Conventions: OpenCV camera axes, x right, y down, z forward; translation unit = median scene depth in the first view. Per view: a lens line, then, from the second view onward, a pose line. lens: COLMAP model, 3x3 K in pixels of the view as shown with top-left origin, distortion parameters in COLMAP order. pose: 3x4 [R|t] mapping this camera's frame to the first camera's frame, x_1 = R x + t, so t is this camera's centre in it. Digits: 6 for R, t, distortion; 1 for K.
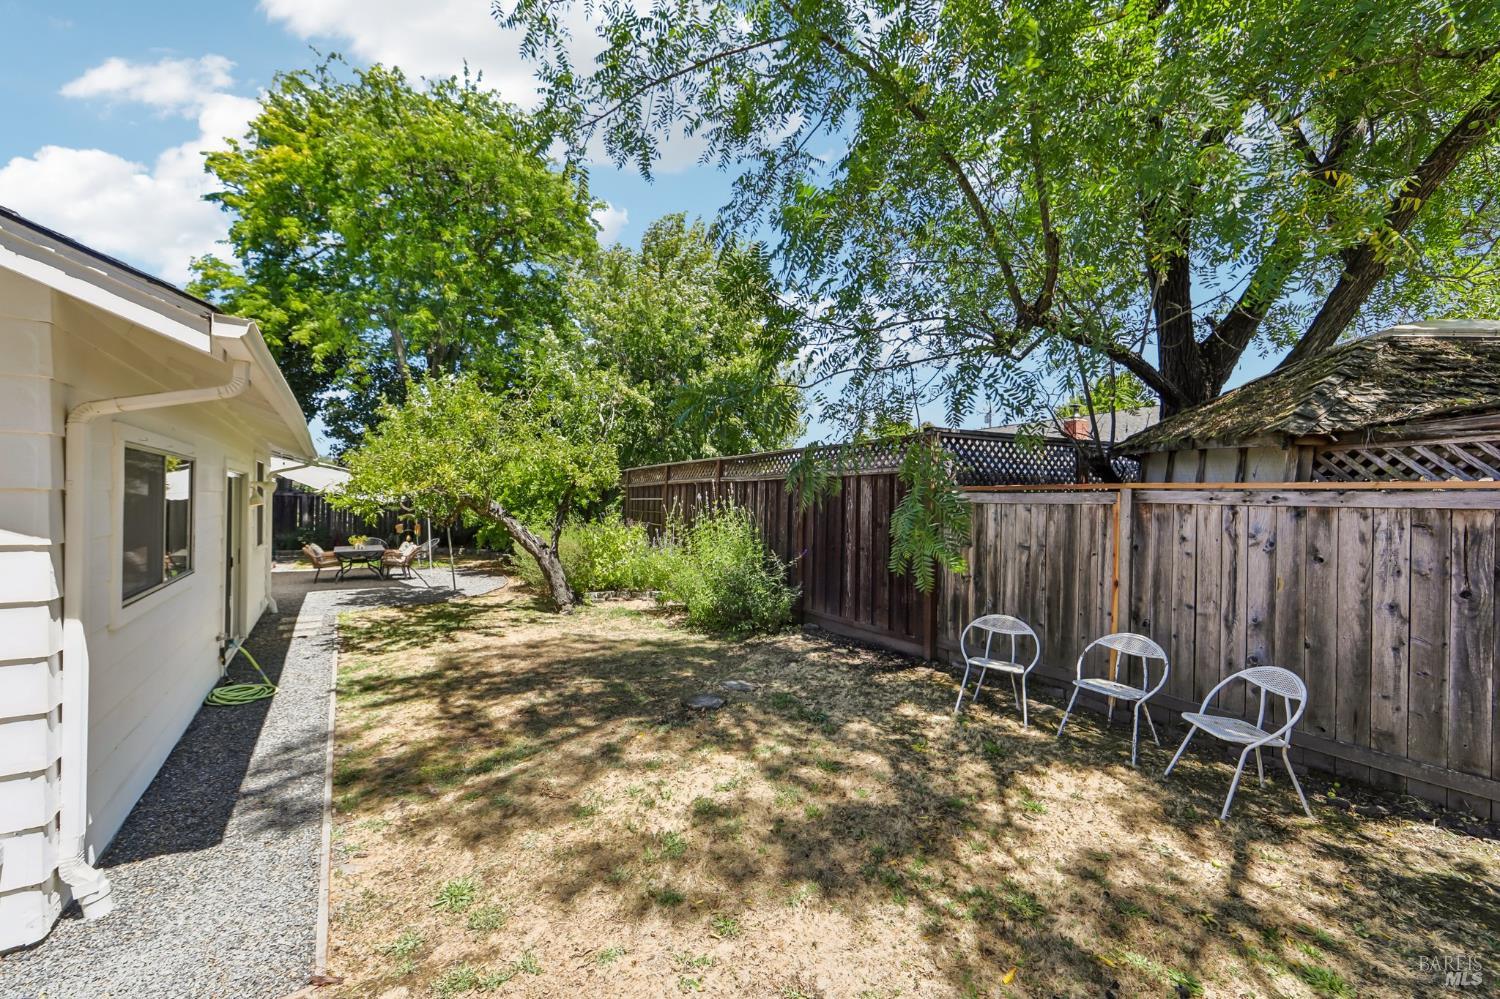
lens RADIAL K [[601.5, 0, 760.7], [0, 601.5, 500.0], [0, 0, 1]] dist [-0.001555, 0.002165]
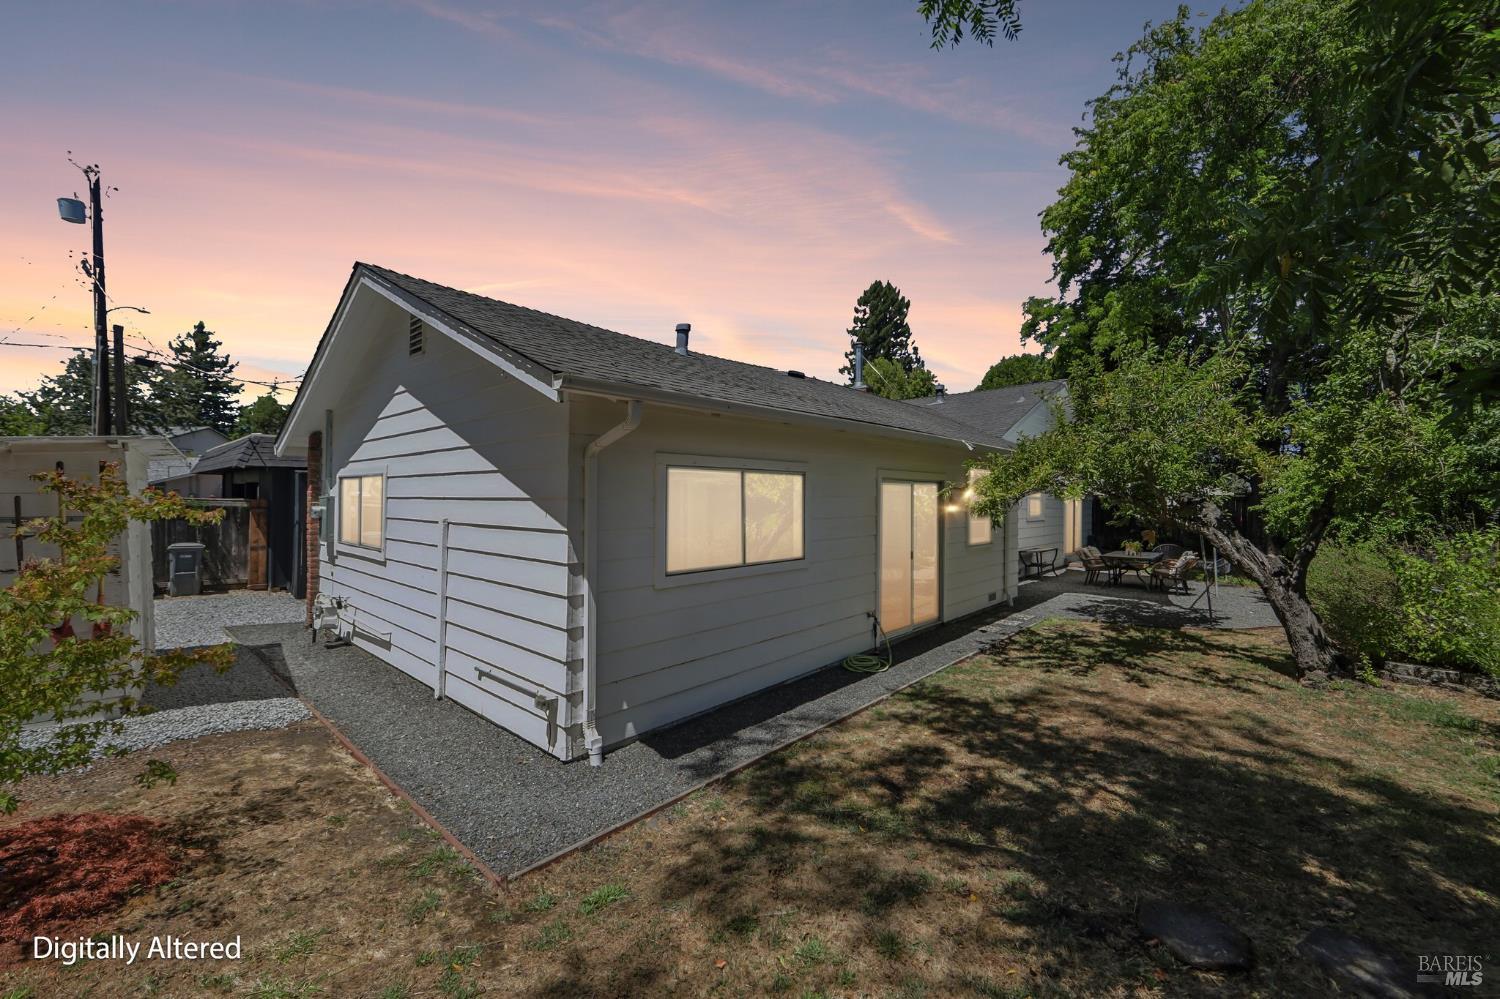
lens RADIAL K [[601.5, 0, 755.9], [0, 601.5, 496.4], [0, 0, 1]] dist [-0.001555, 0.002165]
pose [[0.243629, -0.001249, -0.969868, 0.308003], [-0.006798, 0.999972, -0.002996, -0.010816], [0.969845, 0.007323, 0.243614, 0.595852]]
